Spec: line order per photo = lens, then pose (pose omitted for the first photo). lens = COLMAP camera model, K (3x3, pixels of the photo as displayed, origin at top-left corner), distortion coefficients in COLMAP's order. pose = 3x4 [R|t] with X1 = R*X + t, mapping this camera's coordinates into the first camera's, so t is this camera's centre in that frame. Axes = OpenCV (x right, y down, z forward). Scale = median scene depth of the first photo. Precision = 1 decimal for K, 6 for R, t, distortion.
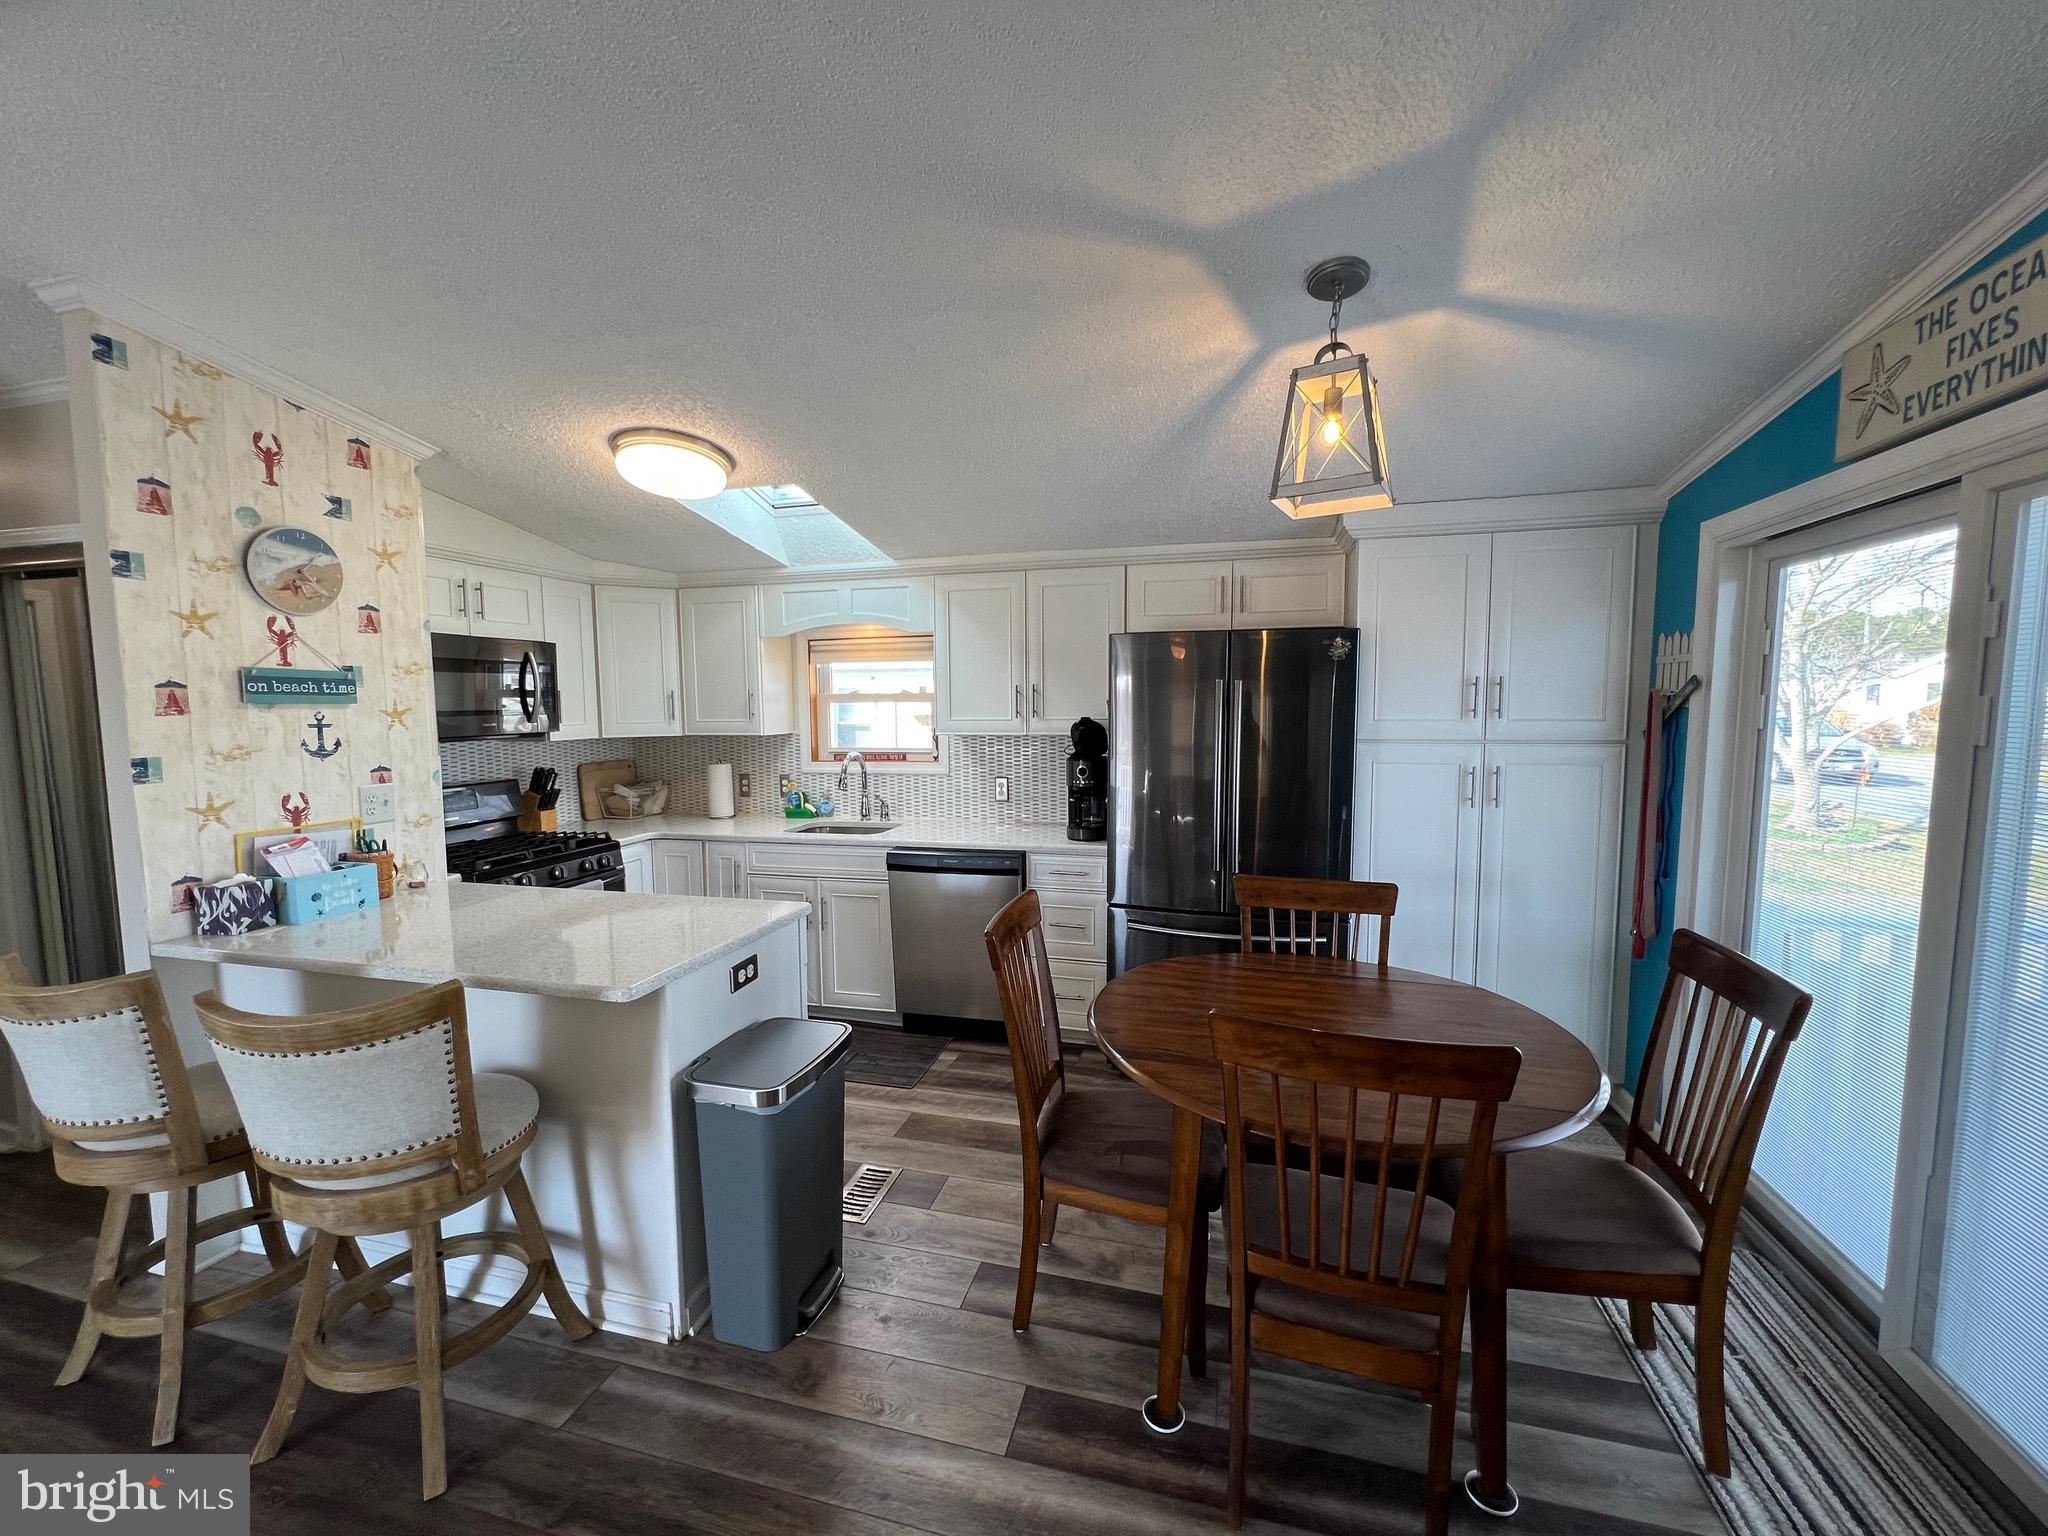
lens RADIAL K [[825.2, 0, 1016.3], [0, 825.2, 767.8], [0, 0, 1]] dist [-0.000732, -0.000378]
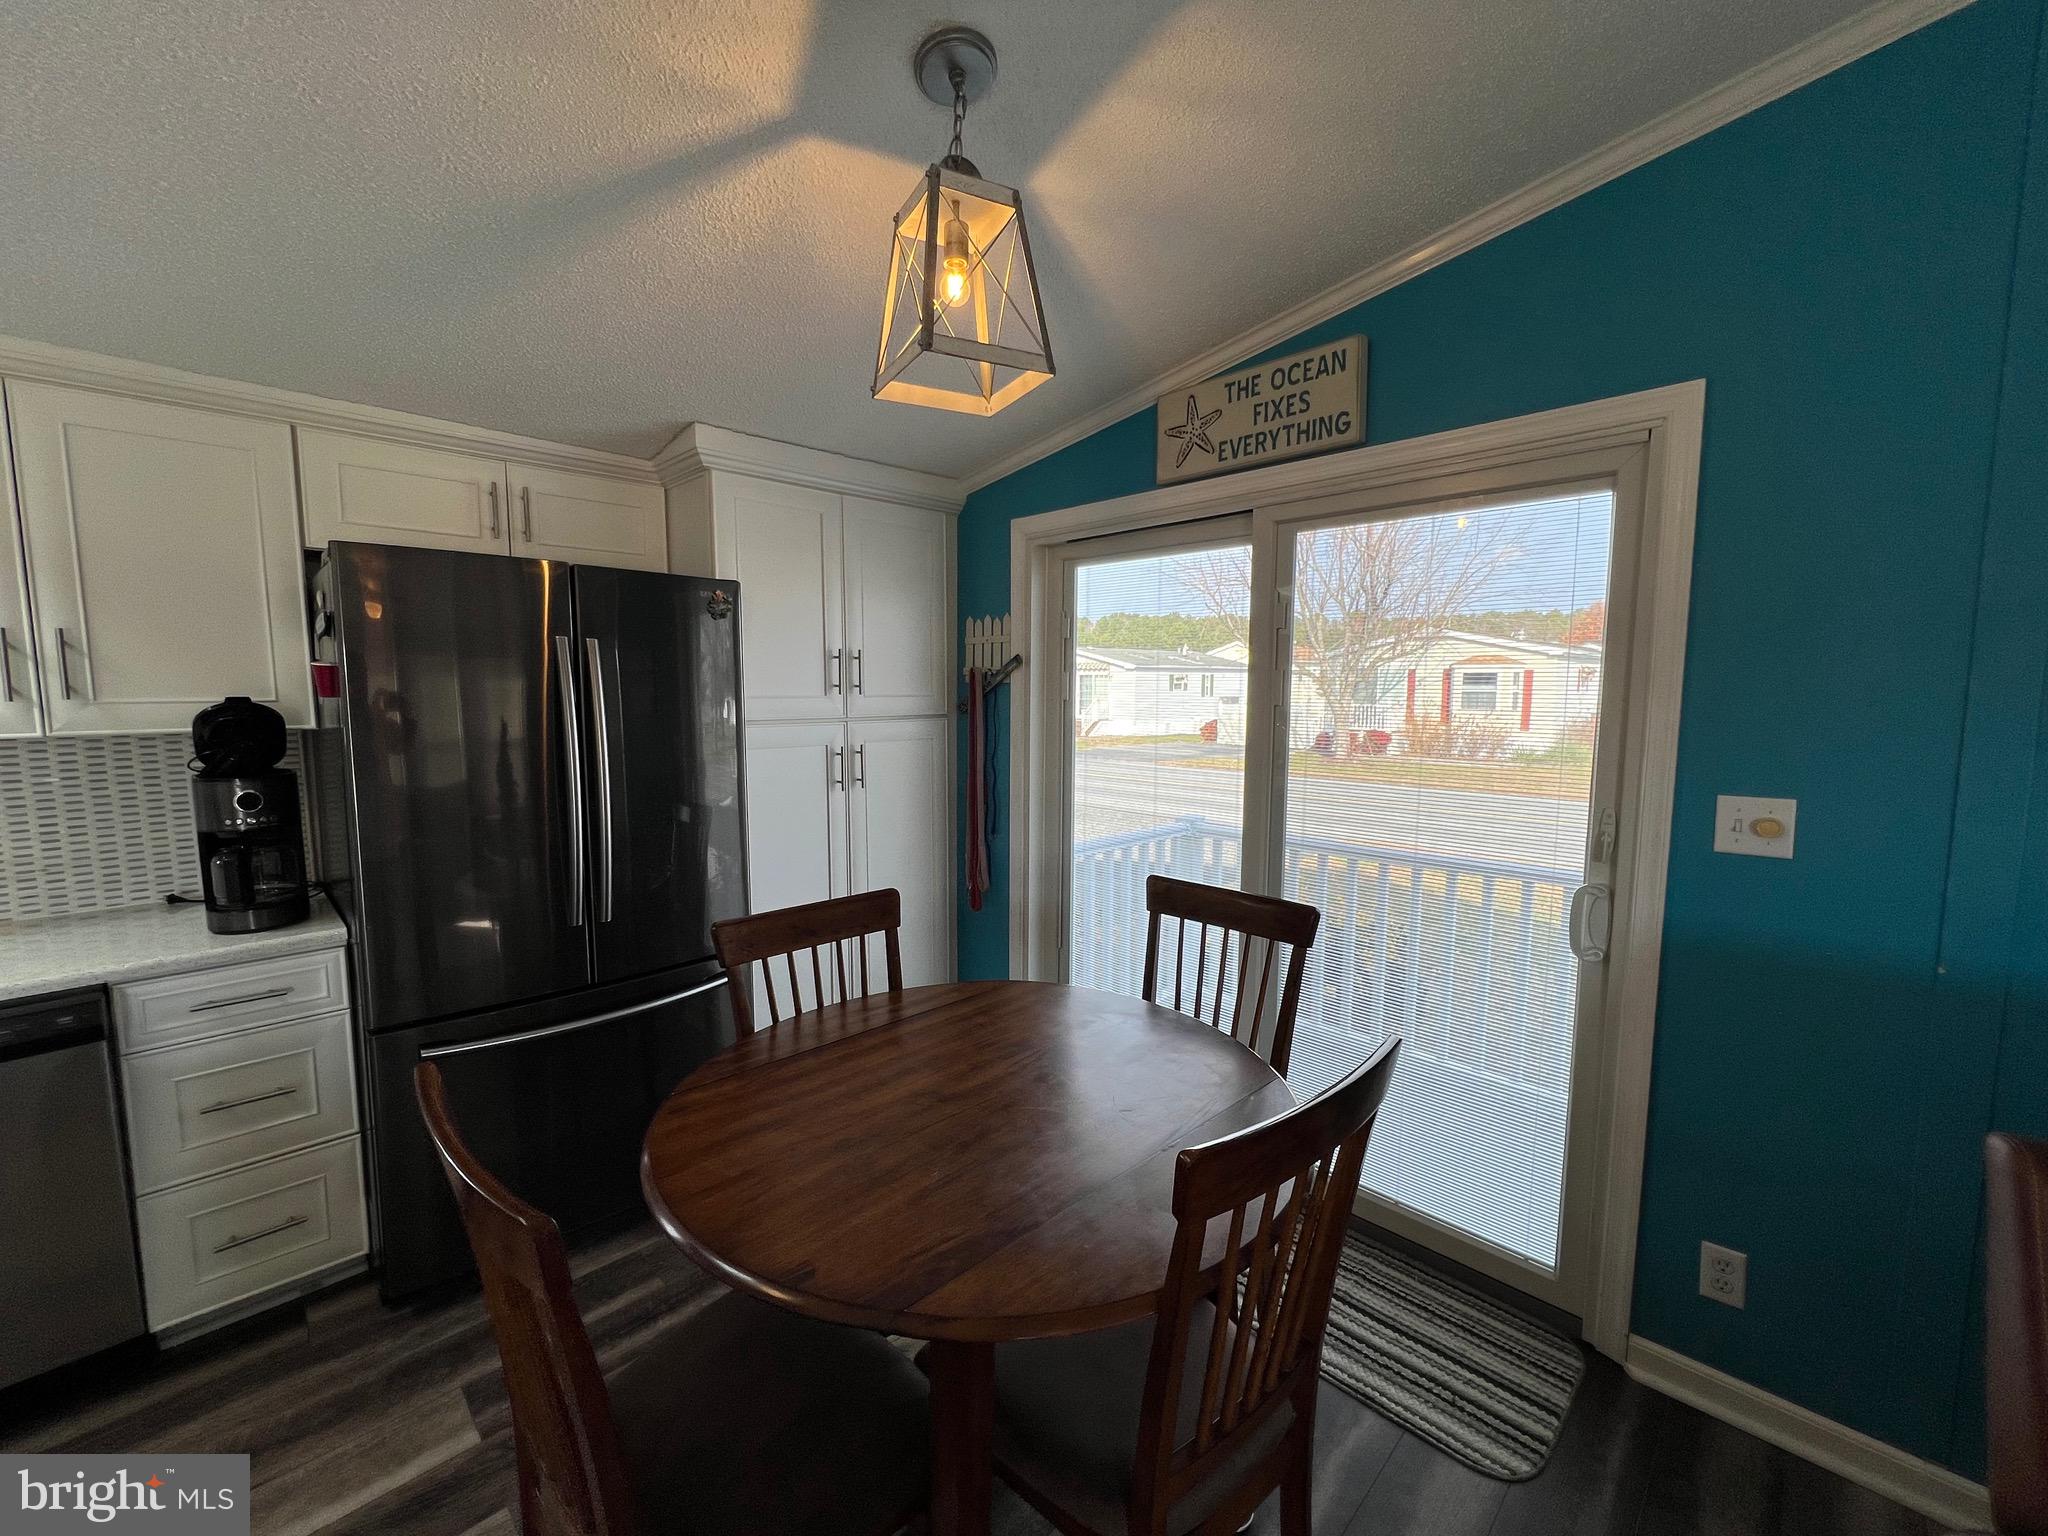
lens RADIAL K [[825.2, 0, 1028.5], [0, 825.2, 769.8], [0, 0, 1]] dist [-0.000732, -0.000378]
pose [[0.496960, -0.082181, 0.863873, -0.160053], [0.067214, 0.996160, 0.056099, -0.014705], [-0.865166, 0.030185, 0.500575, 0.396584]]
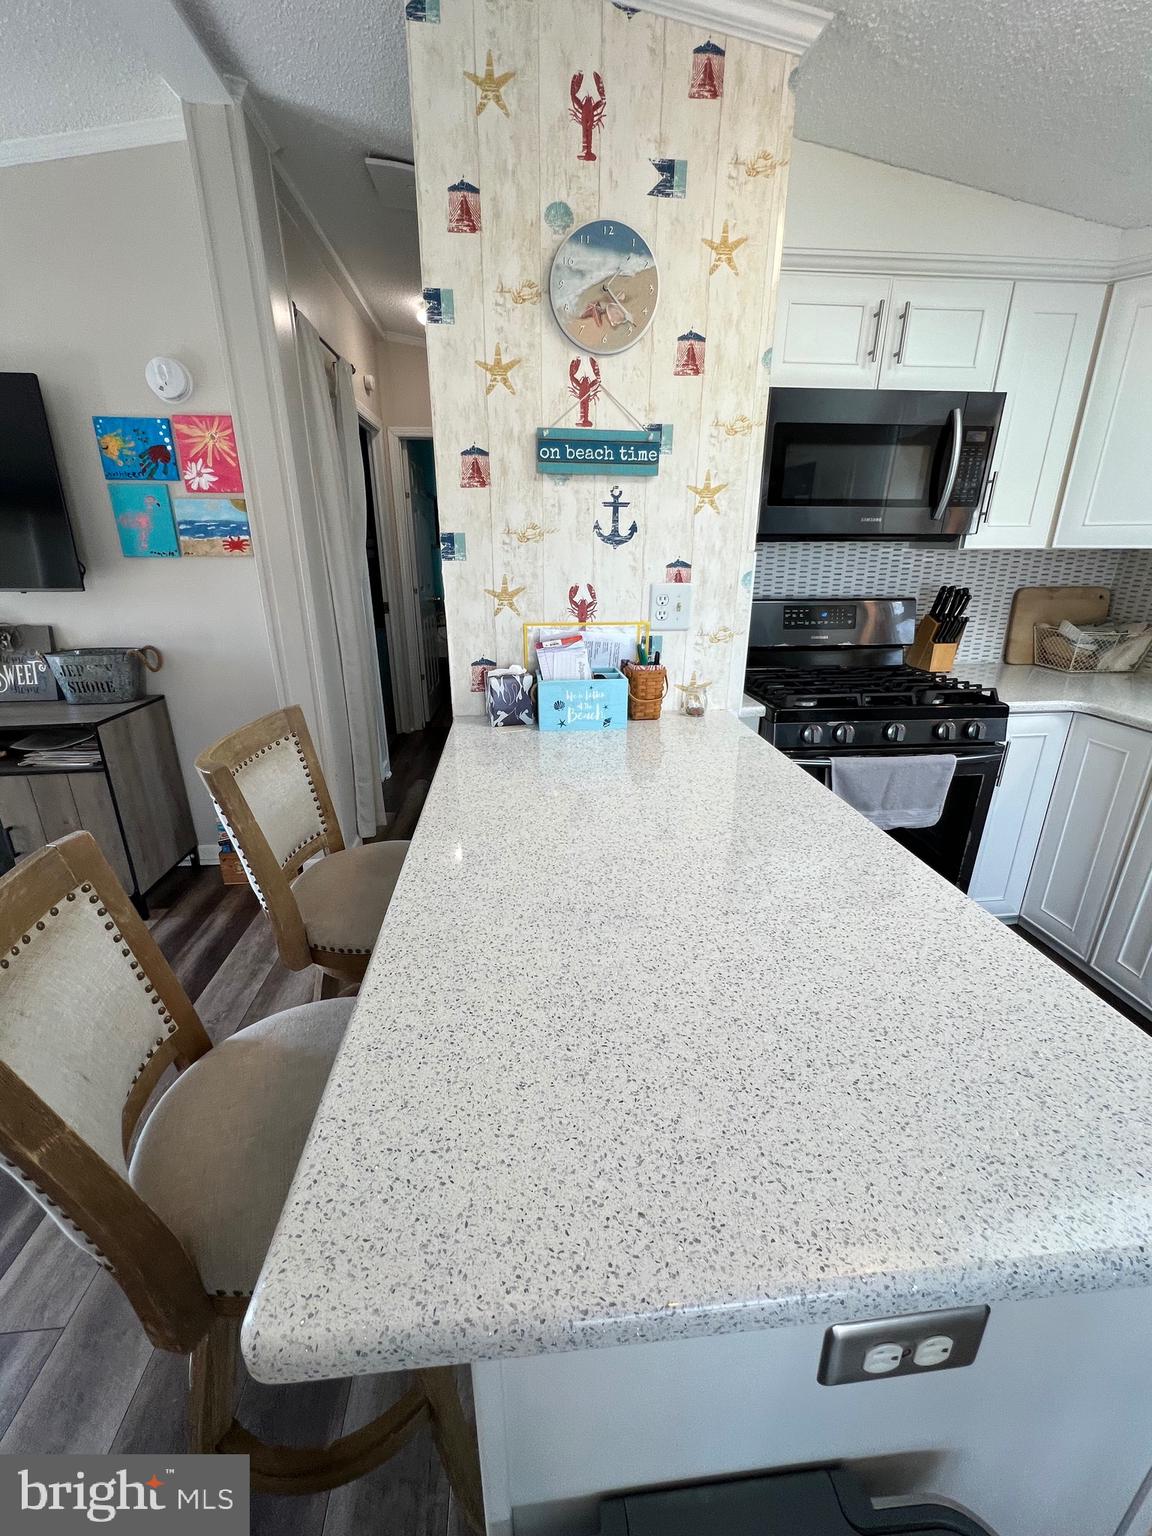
lens RADIAL K [[618.9, 0, 576.2], [0, 618.9, 764.0], [0, 0, 1]] dist [-0.000732, -0.000378]
pose [[0.351405, 0.322000, -0.879108, -0.200106], [-0.079058, 0.945846, 0.314843, 0.003641], [0.932880, -0.041137, 0.357832, 0.666593]]
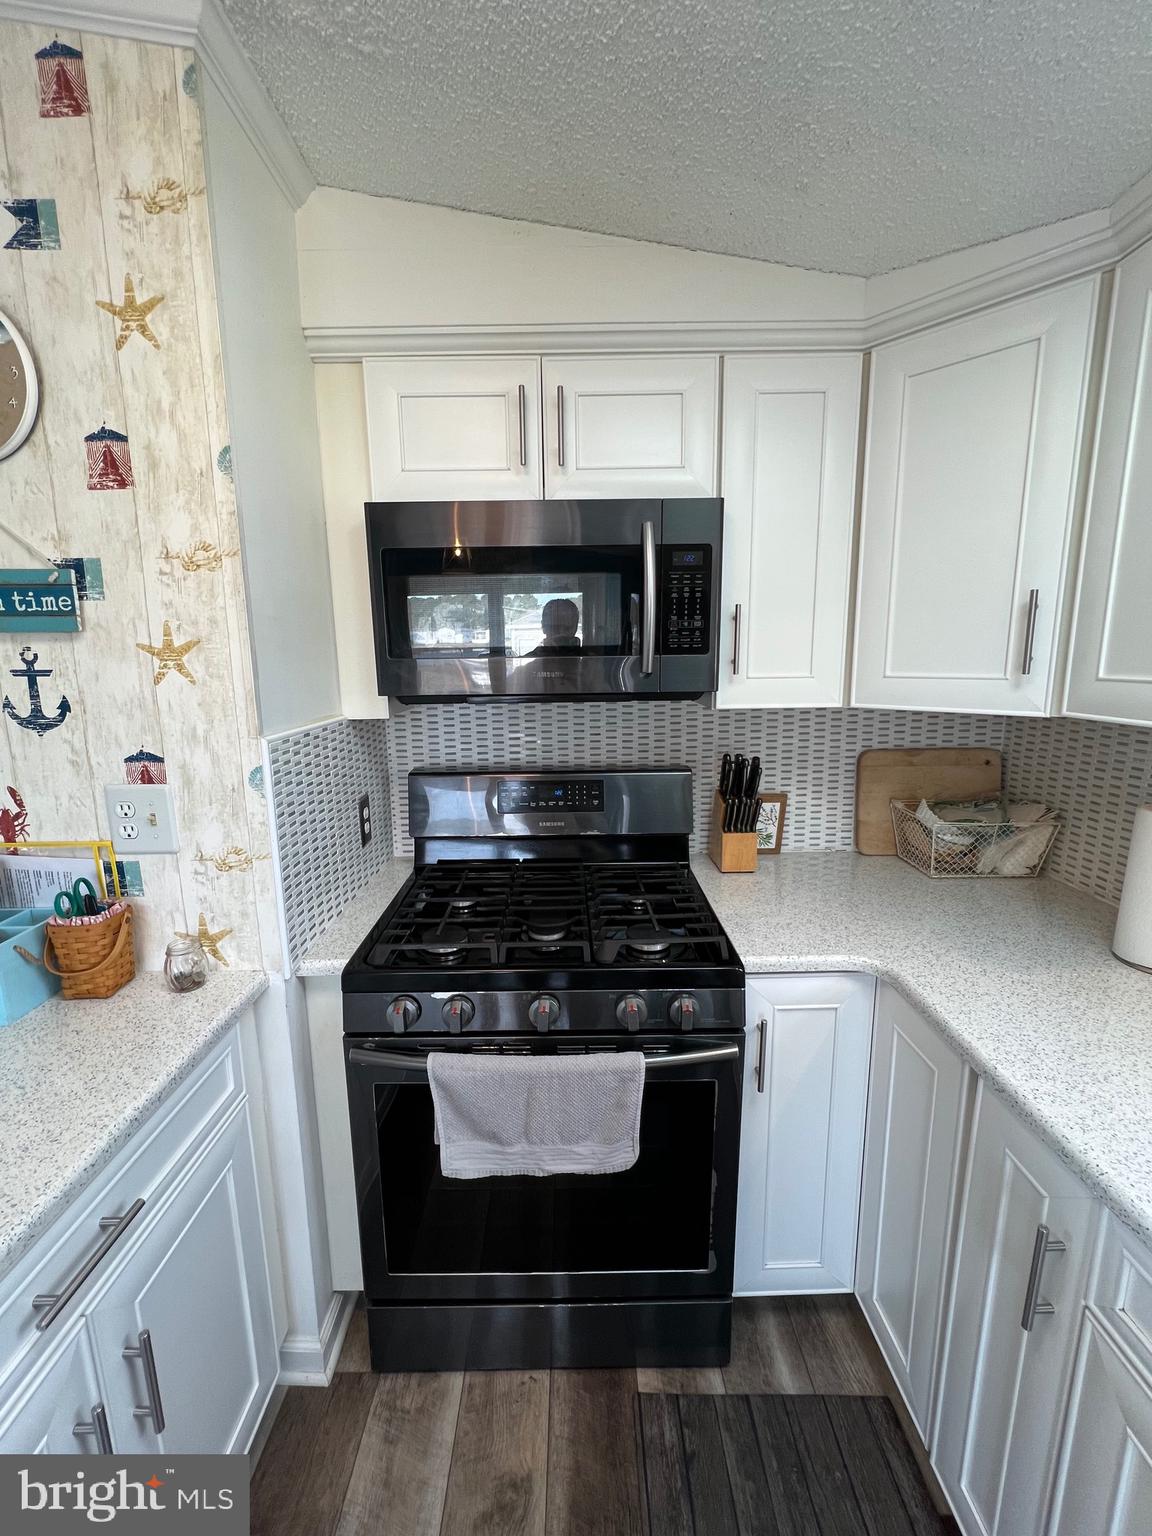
lens RADIAL K [[618.9, 0, 576.6], [0, 618.9, 764.1], [0, 0, 1]] dist [-0.000732, -0.000378]
pose [[0.265336, 0.173151, -0.948481, -0.313178], [-0.067962, 0.984654, 0.160743, -0.075906], [0.961758, 0.021810, 0.273032, 1.141508]]
